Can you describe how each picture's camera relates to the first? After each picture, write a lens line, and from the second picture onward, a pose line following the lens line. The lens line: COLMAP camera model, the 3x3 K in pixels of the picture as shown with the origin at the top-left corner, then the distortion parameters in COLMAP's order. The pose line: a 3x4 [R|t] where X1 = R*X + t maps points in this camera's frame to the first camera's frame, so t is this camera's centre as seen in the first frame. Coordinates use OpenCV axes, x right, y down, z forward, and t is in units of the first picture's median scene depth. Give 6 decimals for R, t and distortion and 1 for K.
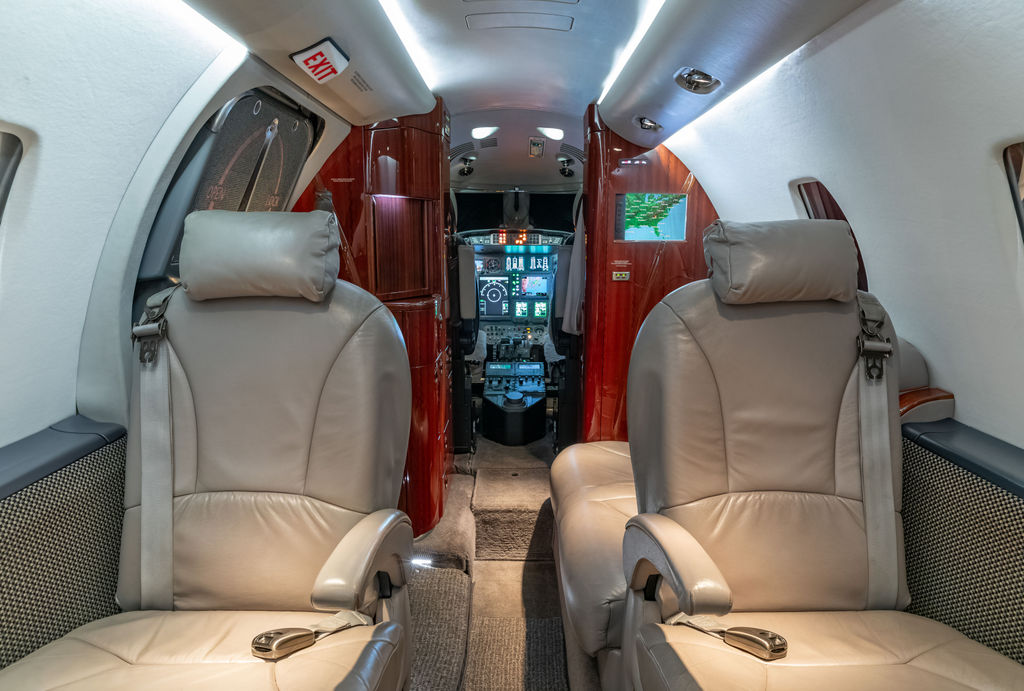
lens RADIAL K [[705.2, 0, 512.0], [0, 705.2, 345.5], [0, 0, 1]] dist [-0.000989, 0.000149]
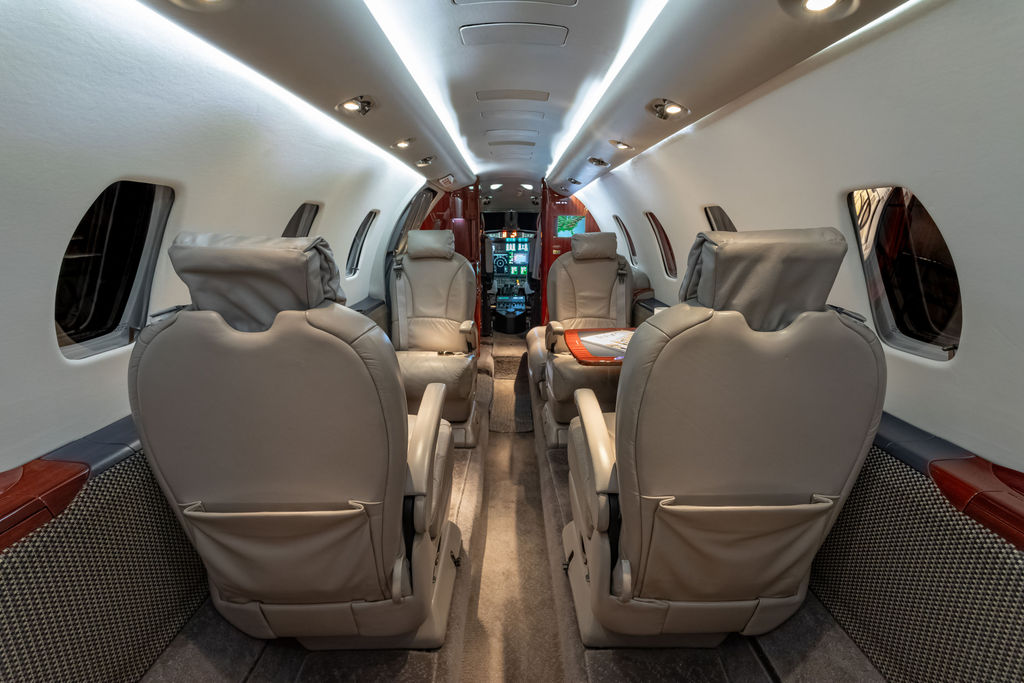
lens RADIAL K [[501.0, 0, 512.0], [0, 501.0, 341.5], [0, 0, 1]] dist [-0.003209, -0.000259]
pose [[0.999982, -0.004197, 0.004401, 0.000588], [0.003883, 0.997596, 0.069193, 0.076510], [-0.004680, -0.069174, 0.997594, -0.637118]]
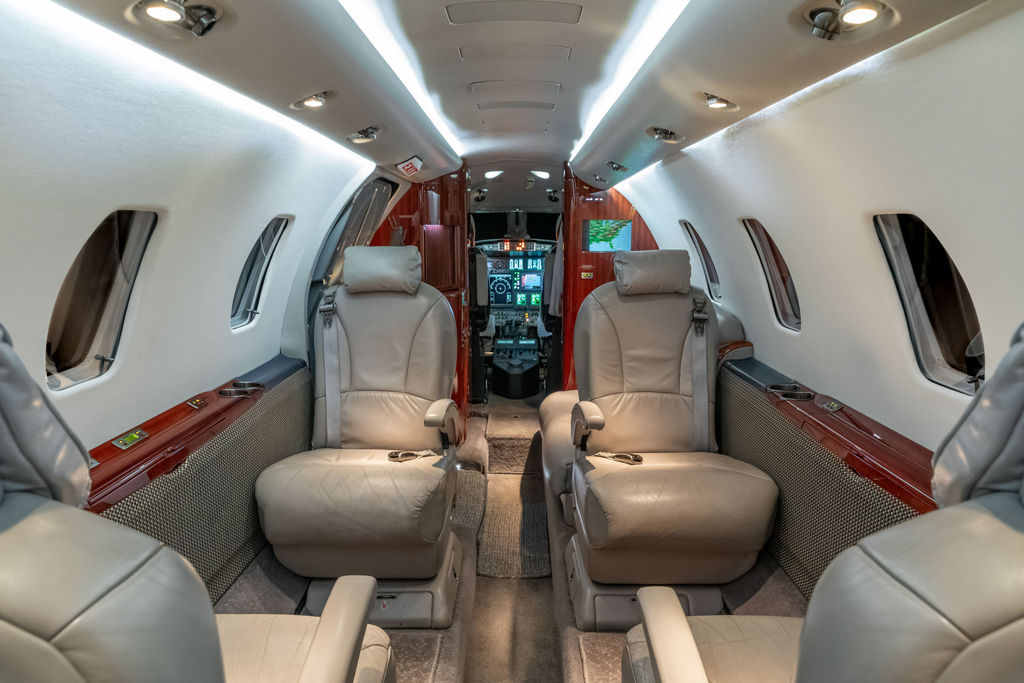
lens RADIAL K [[696.3, 0, 505.0], [0, 696.3, 342.4], [0, 0, 1]] dist [0.002371, 0.000062]
pose [[0.999851, -0.001614, -0.017178, 0.007859], [0.001763, 0.999961, 0.008653, 0.026807], [0.017164, -0.008682, 0.999815, -0.444831]]
